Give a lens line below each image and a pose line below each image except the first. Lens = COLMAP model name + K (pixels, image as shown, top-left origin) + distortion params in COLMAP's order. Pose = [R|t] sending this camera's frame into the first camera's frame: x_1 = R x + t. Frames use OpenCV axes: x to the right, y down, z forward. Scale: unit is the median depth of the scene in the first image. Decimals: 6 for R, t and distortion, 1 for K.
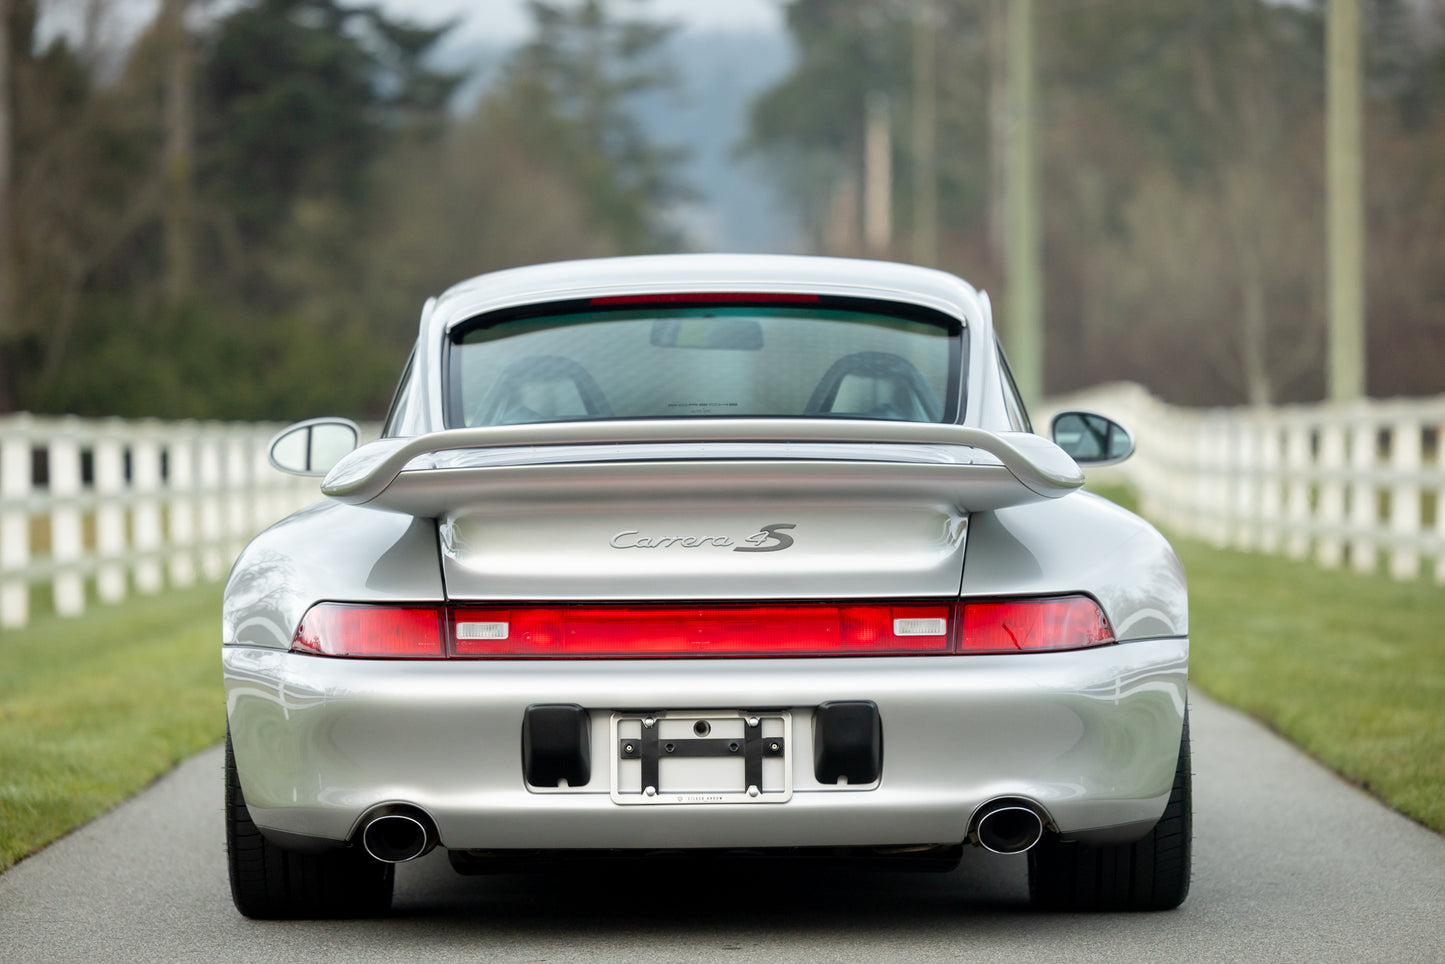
lens RADIAL K [[4975.7, 0, 722.5], [0, 4975.7, 482.0], [0, 0, 1]] dist [-0.162555, 1.114587]
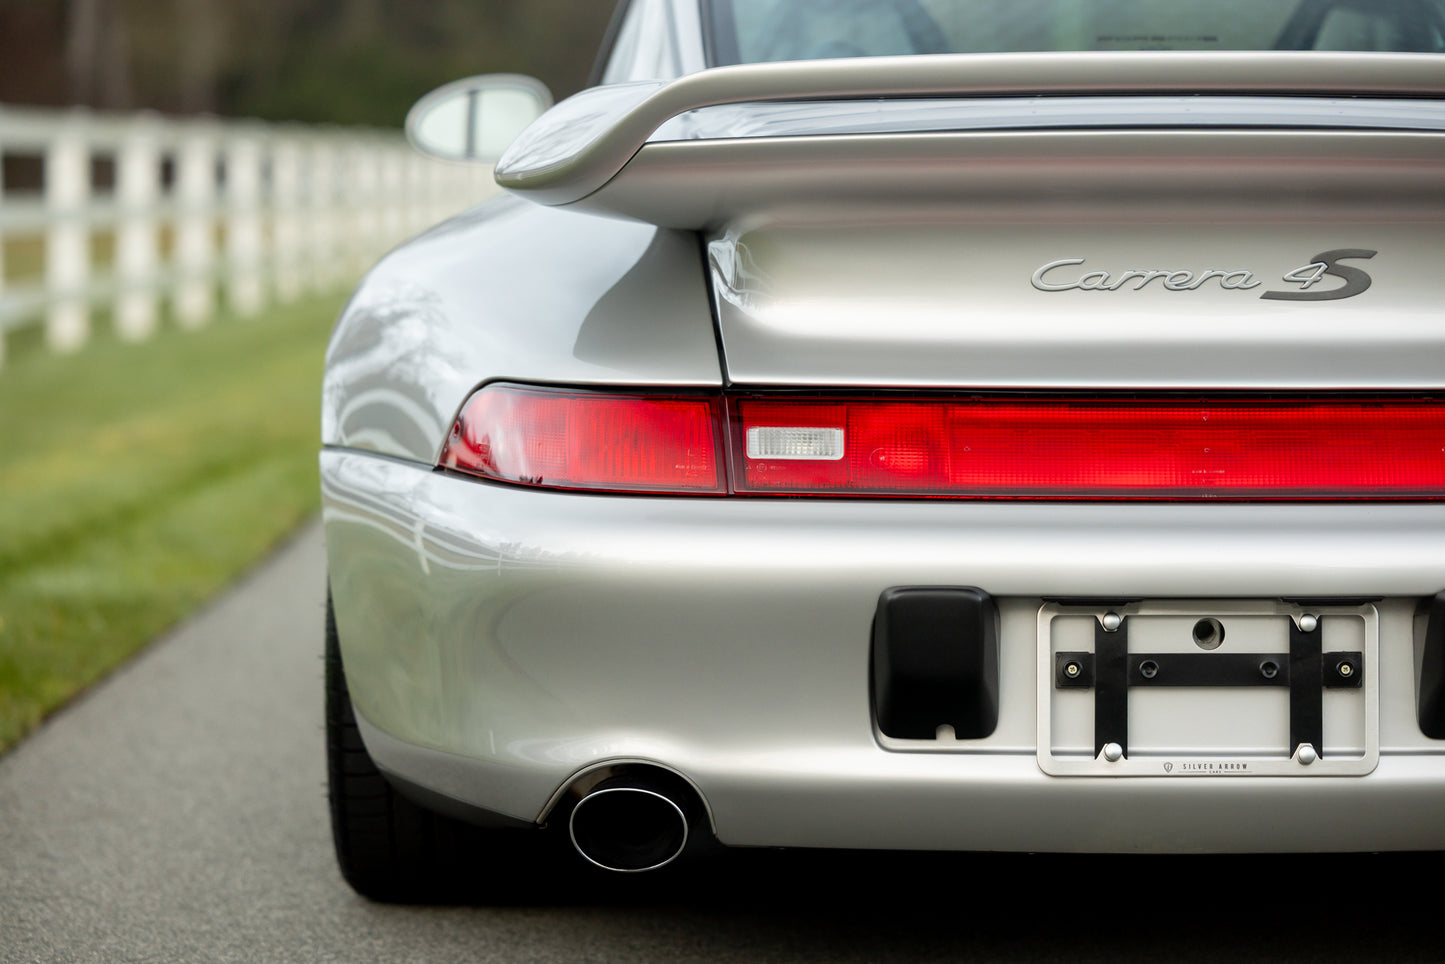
lens RADIAL K [[4975.7, 0, 722.5], [0, 4975.7, 482.0], [0, 0, 1]] dist [-0.162555, 1.114587]
pose [[0.999434, 0.011361, -0.031669, -0.038955], [-0.009440, 0.998144, 0.060163, 0.001912], [0.032293, -0.059830, 0.997686, 0.463601]]
